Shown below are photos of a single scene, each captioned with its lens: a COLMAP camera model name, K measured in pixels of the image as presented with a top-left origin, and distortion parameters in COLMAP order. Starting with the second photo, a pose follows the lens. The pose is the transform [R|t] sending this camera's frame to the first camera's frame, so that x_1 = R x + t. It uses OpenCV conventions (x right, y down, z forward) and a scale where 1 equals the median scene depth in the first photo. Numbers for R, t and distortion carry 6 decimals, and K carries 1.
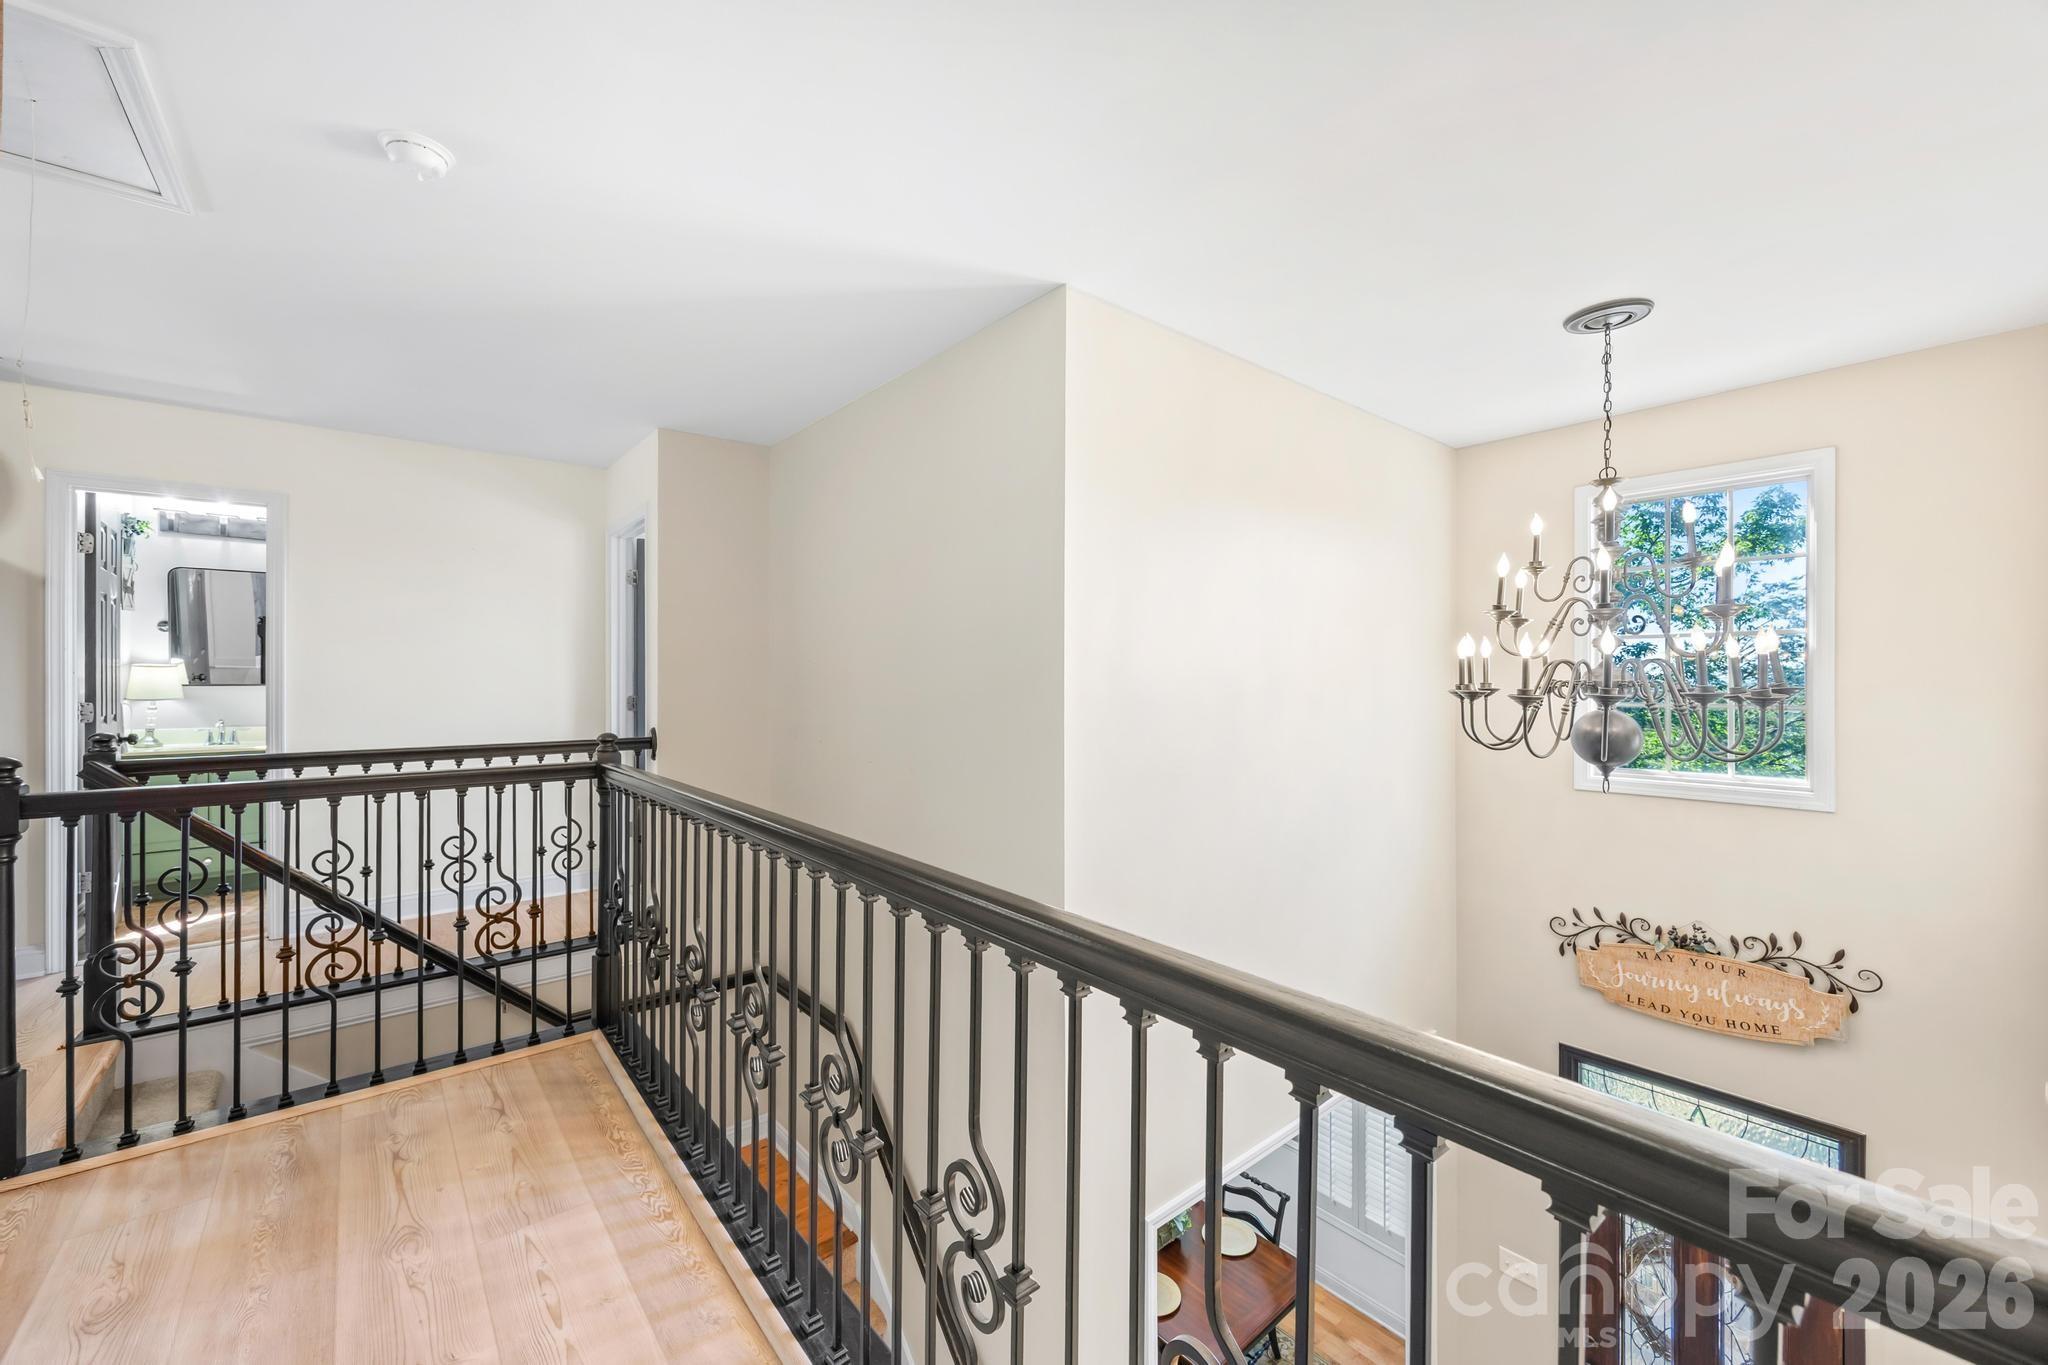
lens RADIAL K [[800.8, 0, 1023.6], [0, 800.8, 671.7], [0, 0, 1]] dist [-0.003825, 0.001080]
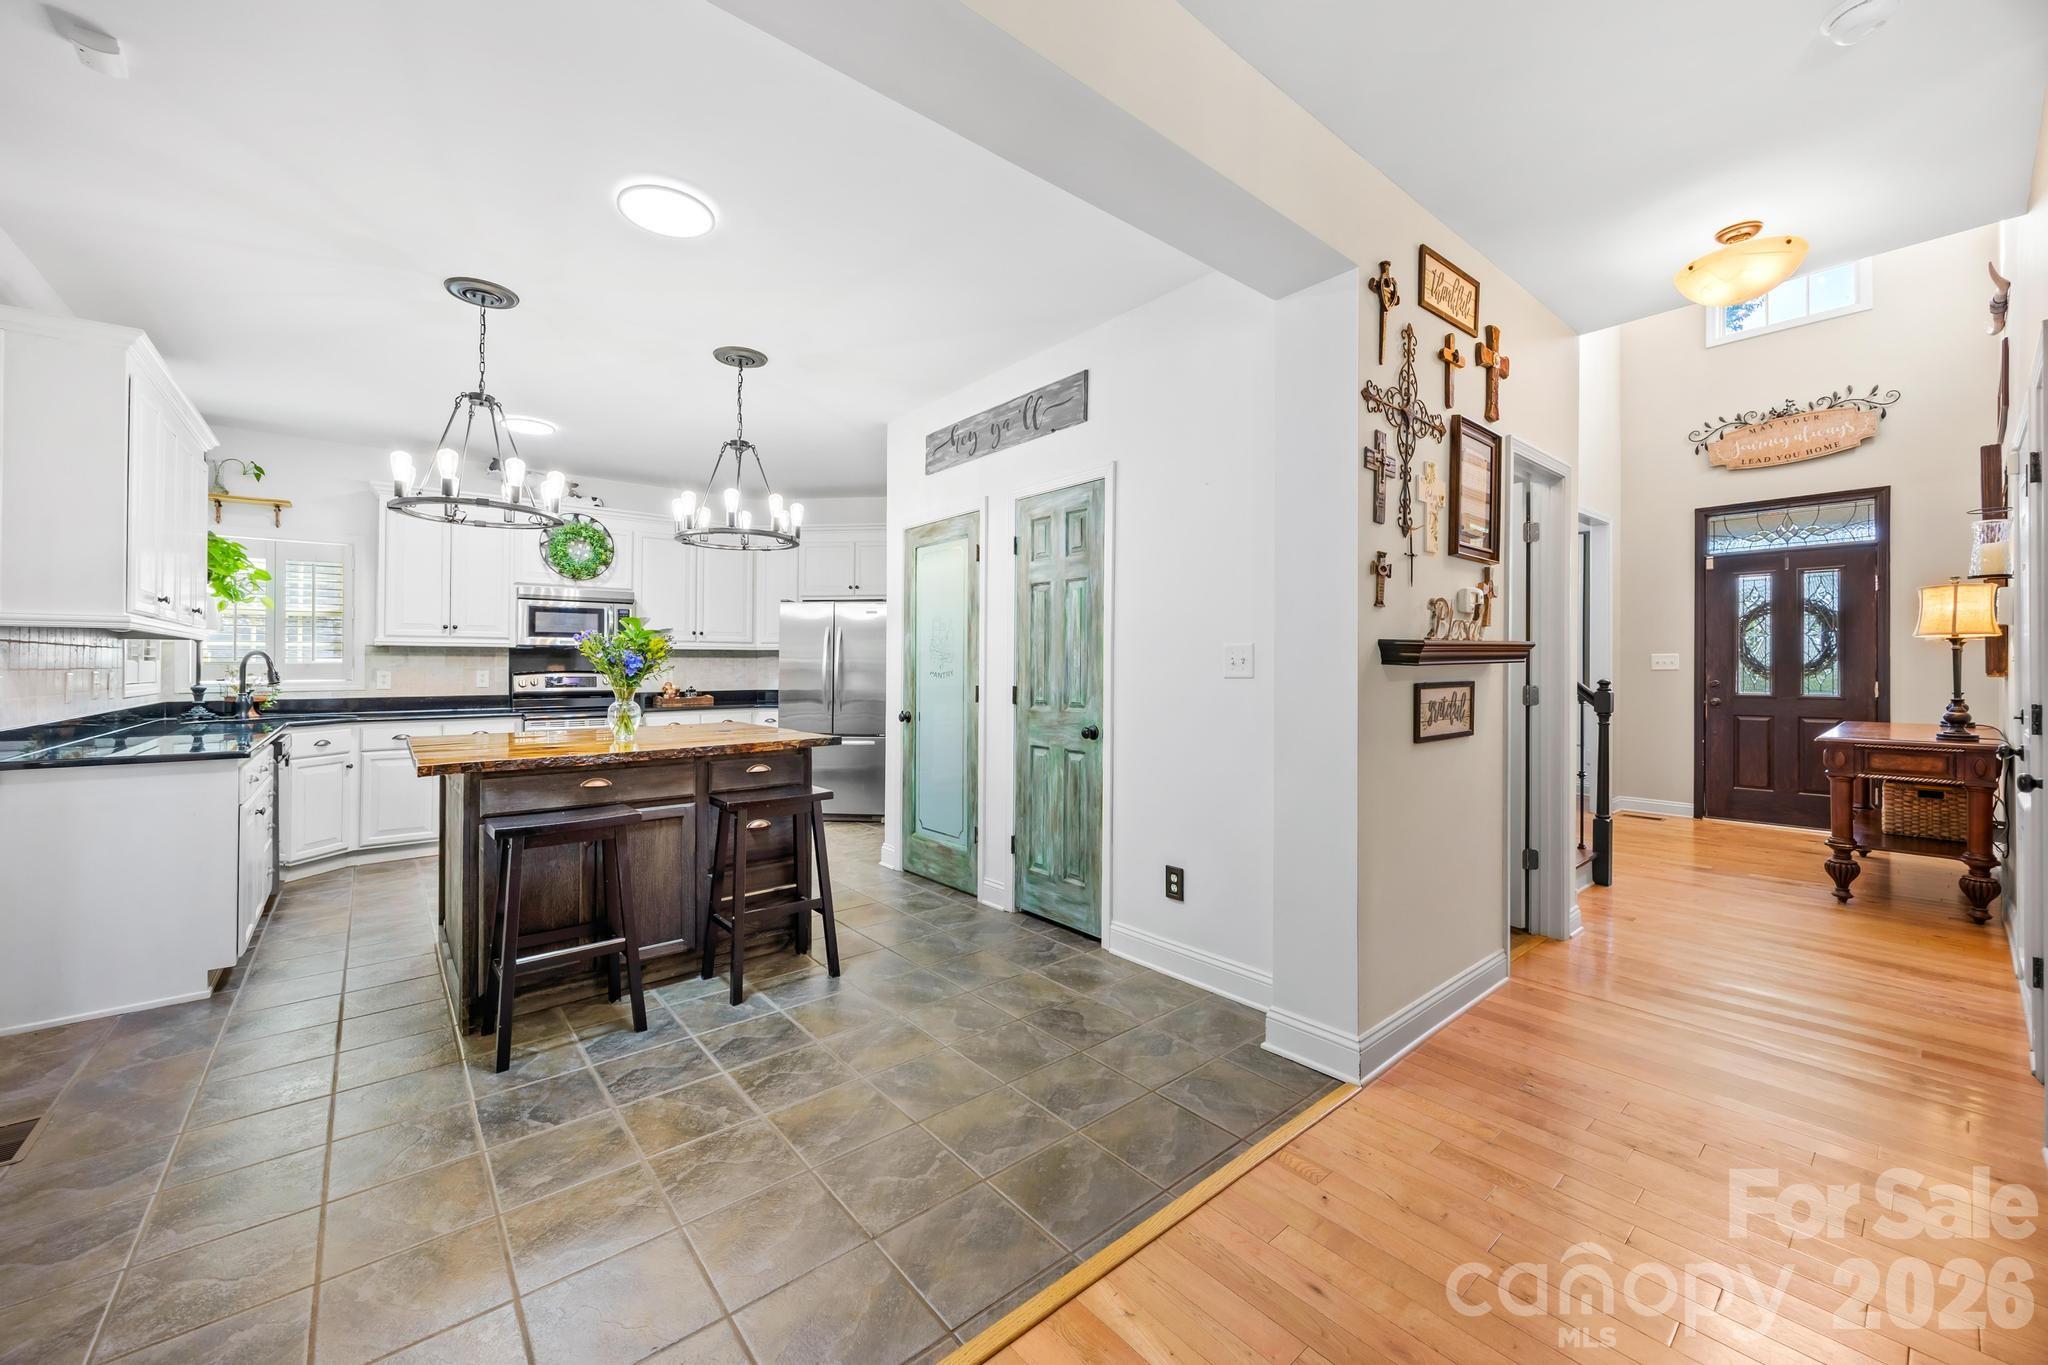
lens RADIAL K [[776.6, 0, 1027.4], [0, 776.6, 666.9], [0, 0, 1]] dist [-0.002291, -0.000529]
pose [[0.999966, 0.003501, 0.007429, -0.764010], [-0.003514, 0.999992, 0.001645, 0.871710], [-0.007423, -0.001671, 0.999971, -0.616585]]
